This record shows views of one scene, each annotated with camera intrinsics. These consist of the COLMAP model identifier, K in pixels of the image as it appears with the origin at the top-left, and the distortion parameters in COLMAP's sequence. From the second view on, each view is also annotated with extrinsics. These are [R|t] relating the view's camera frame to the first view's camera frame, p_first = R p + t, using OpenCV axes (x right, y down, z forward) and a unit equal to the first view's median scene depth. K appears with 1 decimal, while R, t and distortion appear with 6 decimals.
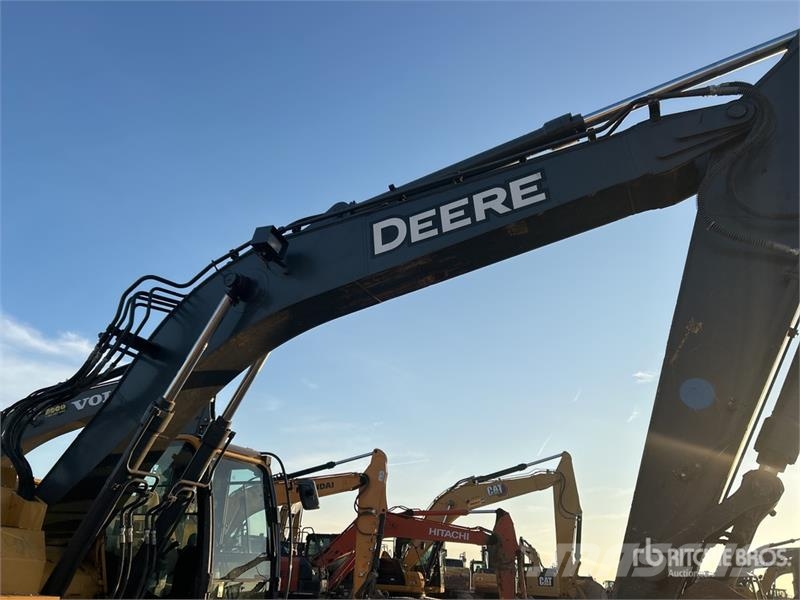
lens RADIAL K [[604.7, 0, 397.5], [0, 604.7, 304.6], [0, 0, 1]] dist [0.054265, -0.060328]
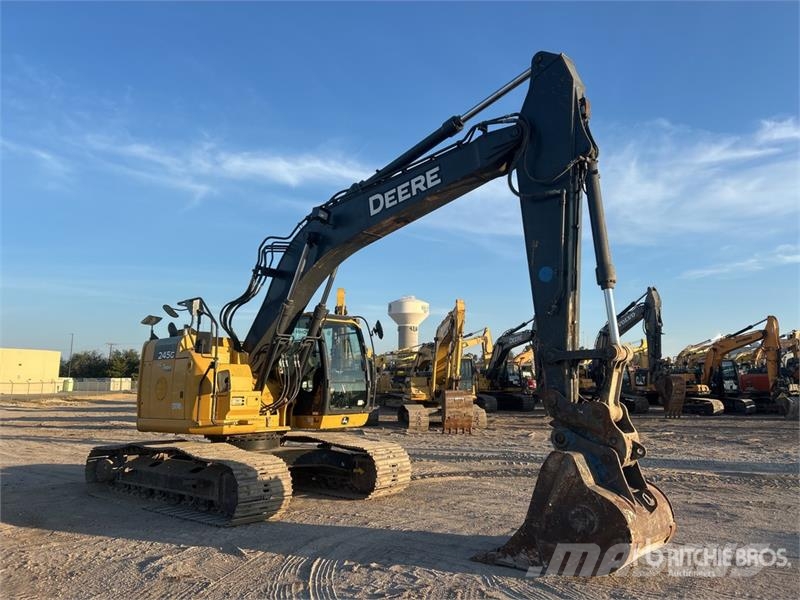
lens RADIAL K [[604.7, 0, 406.1], [0, 604.7, 295.8], [0, 0, 1]] dist [0.054265, -0.060328]
pose [[0.960361, -0.111423, -0.255523, 0.457640], [0.169093, 0.961592, 0.216211, -0.202668], [0.221618, -0.250848, 0.942317, -0.722007]]
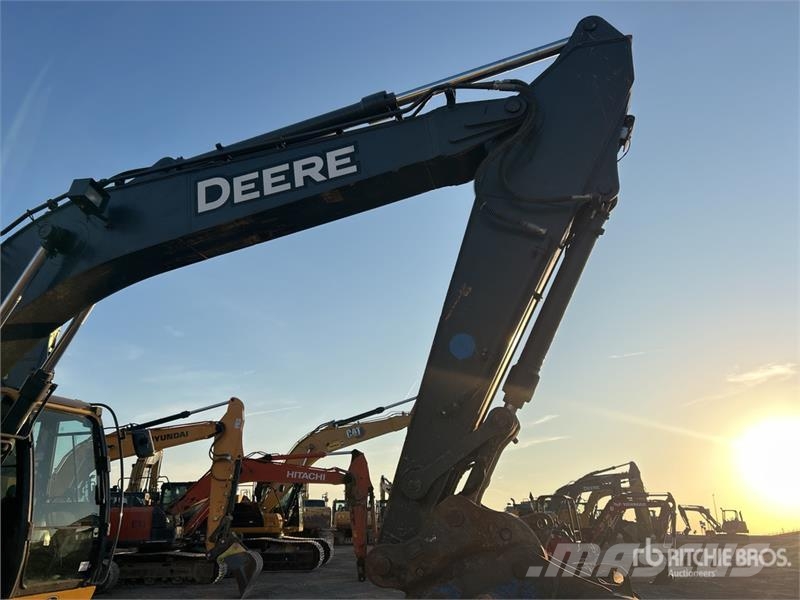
lens RADIAL K [[604.7, 0, 398.8], [0, 604.7, 299.2], [0, 0, 1]] dist [0.054265, -0.060328]
pose [[0.978126, 0.012776, 0.207622, 0.072192], [-0.028673, 0.996866, 0.073735, -0.019281], [-0.206029, -0.078075, 0.975426, -0.082513]]
